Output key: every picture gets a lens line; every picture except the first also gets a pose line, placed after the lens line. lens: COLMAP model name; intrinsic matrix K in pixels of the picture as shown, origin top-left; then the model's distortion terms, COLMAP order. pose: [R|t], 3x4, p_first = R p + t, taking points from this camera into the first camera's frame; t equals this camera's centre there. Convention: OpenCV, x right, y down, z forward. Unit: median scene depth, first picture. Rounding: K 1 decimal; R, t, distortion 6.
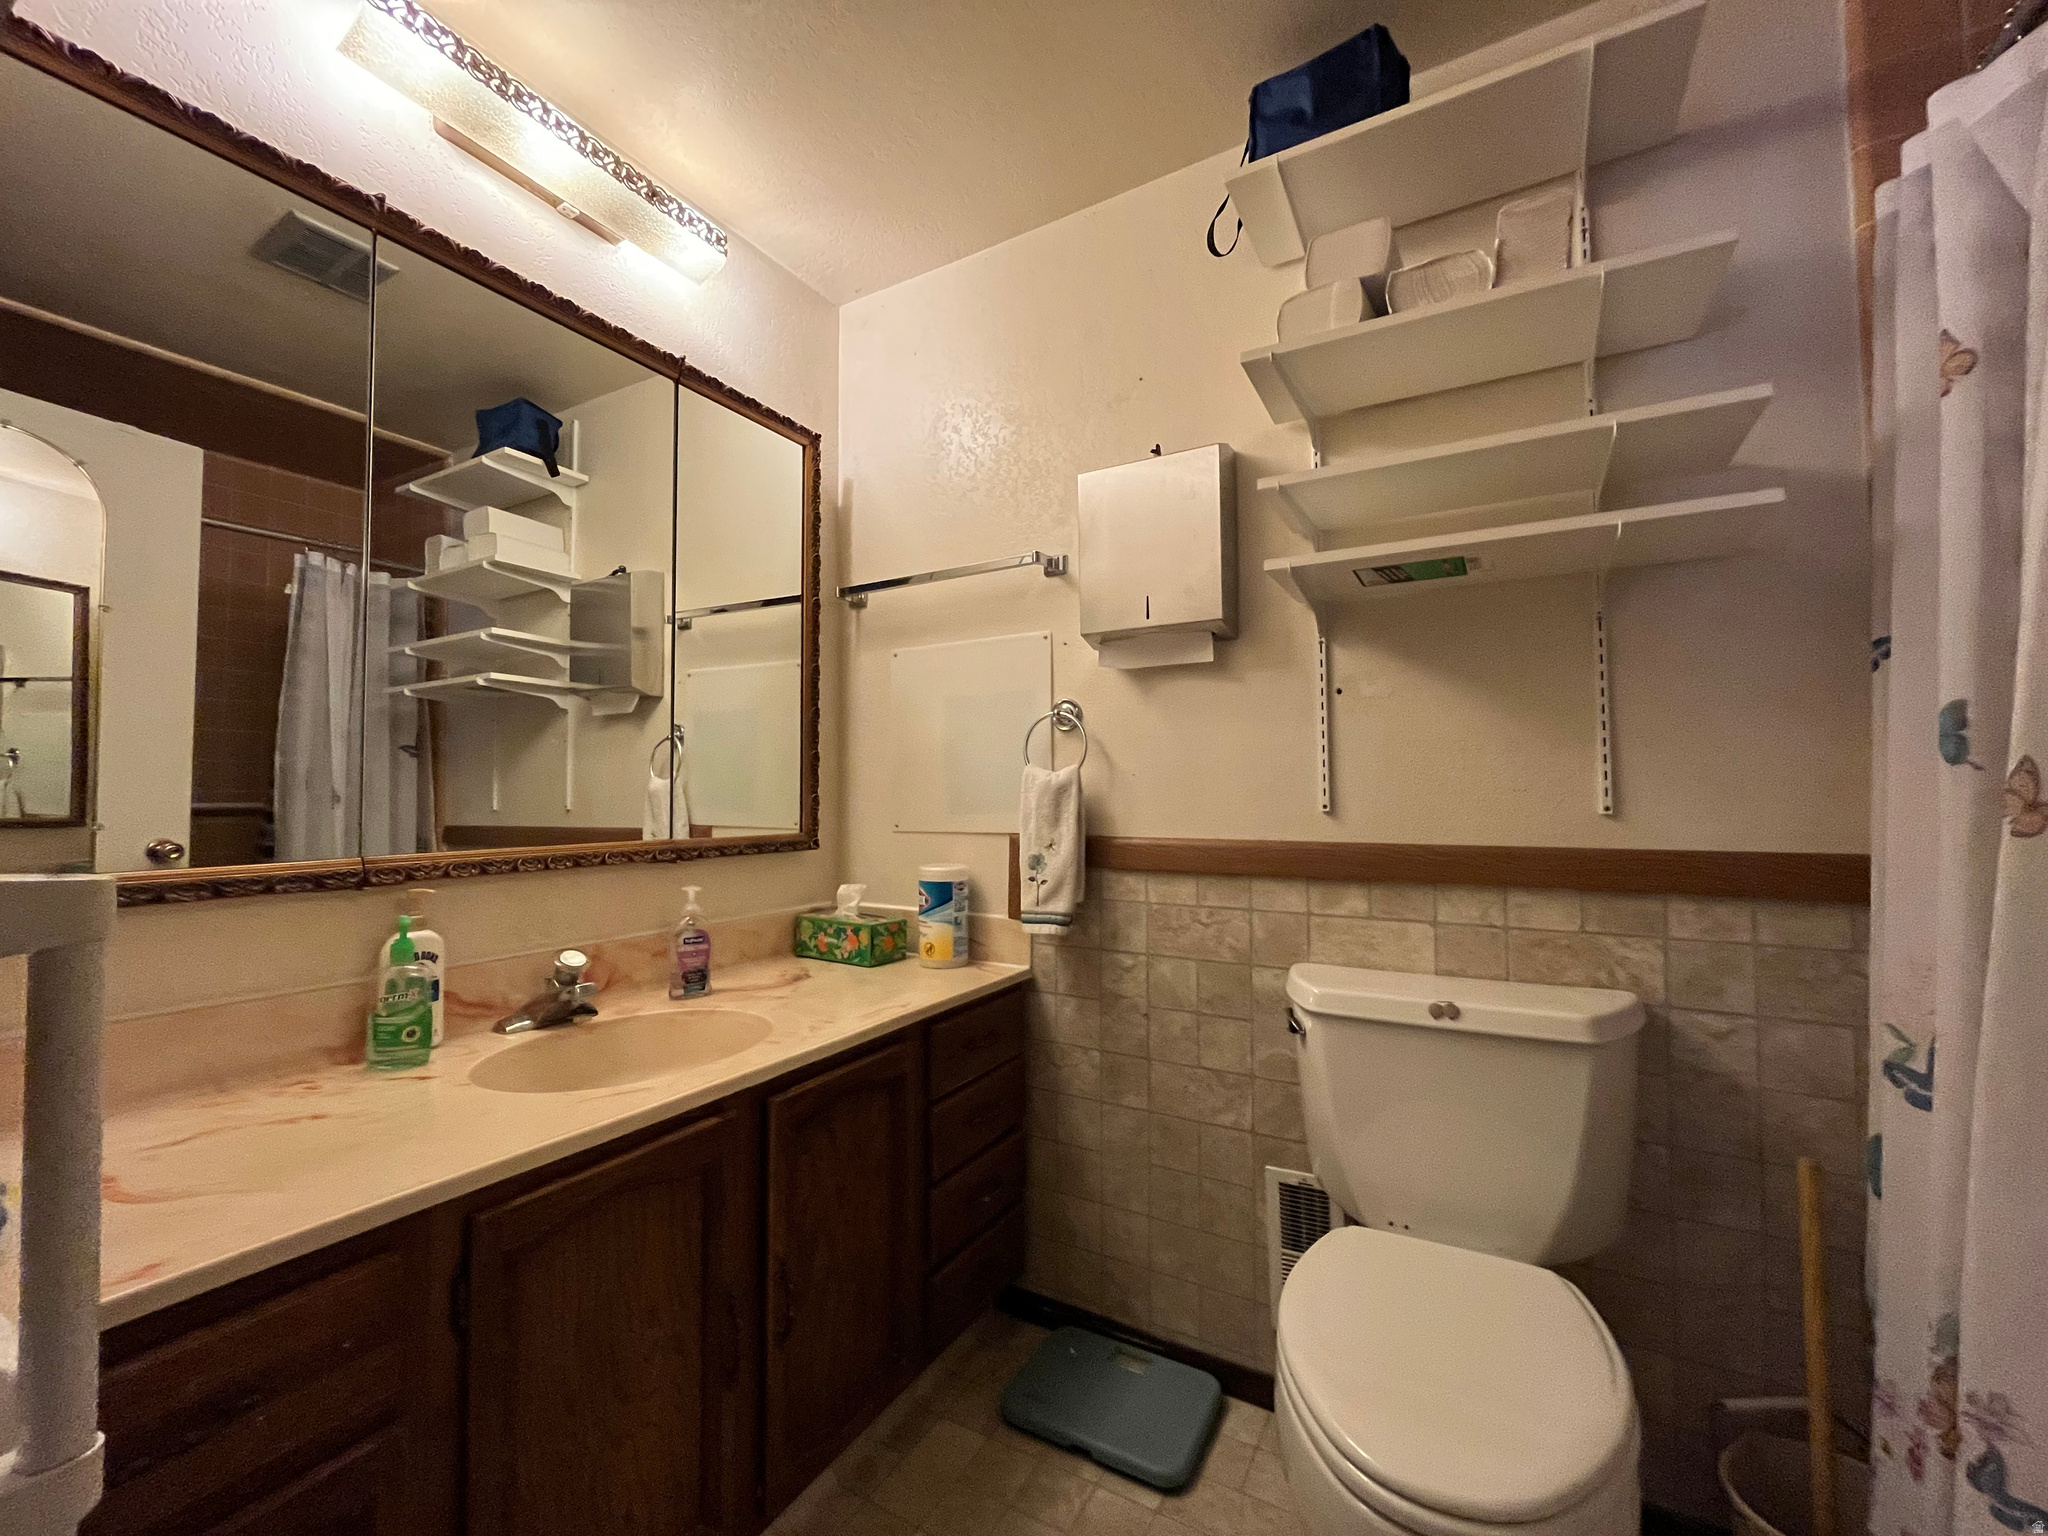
lens RADIAL K [[828.7, 0, 1030.1], [0, 828.7, 771.7], [0, 0, 1]] dist [-0.006698, 0.000098]
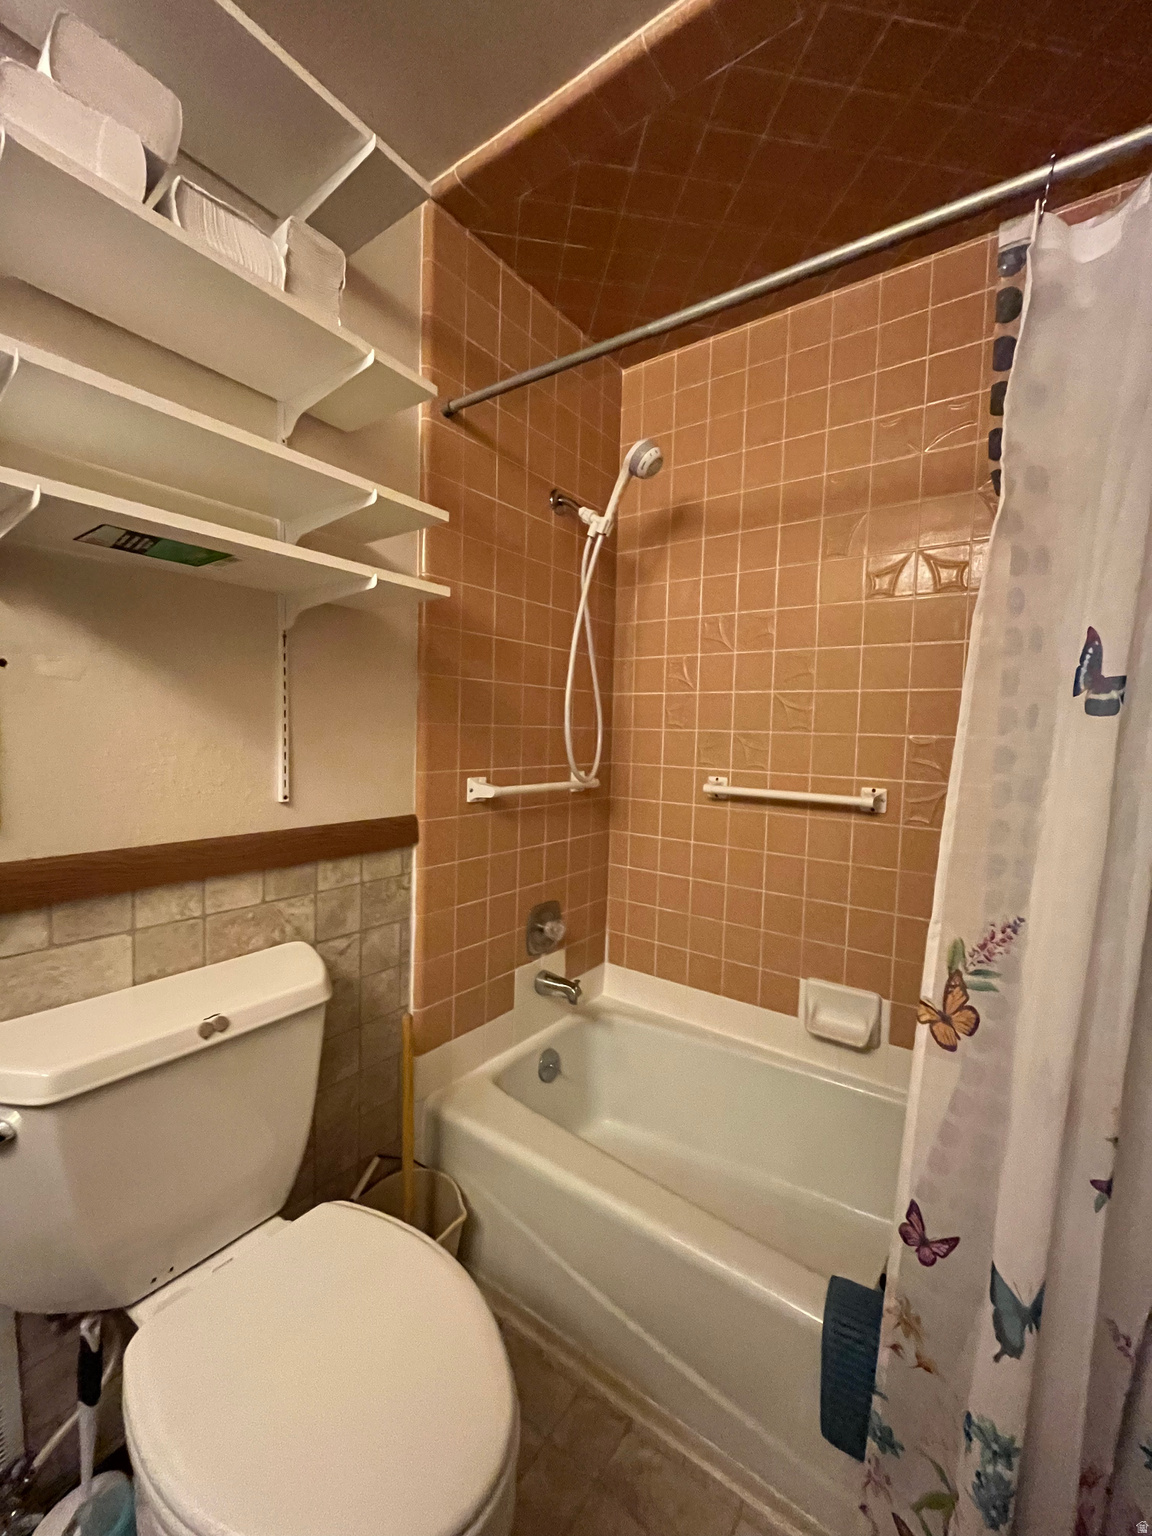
lens RADIAL K [[621.5, 0, 577.3], [0, 621.5, 772.3], [0, 0, 1]] dist [-0.006698, 0.000098]
pose [[0.115620, -0.059340, 0.991519, -0.143328], [-0.058711, 0.996060, 0.066458, -0.076221], [-0.991557, -0.065897, 0.111680, 0.481158]]
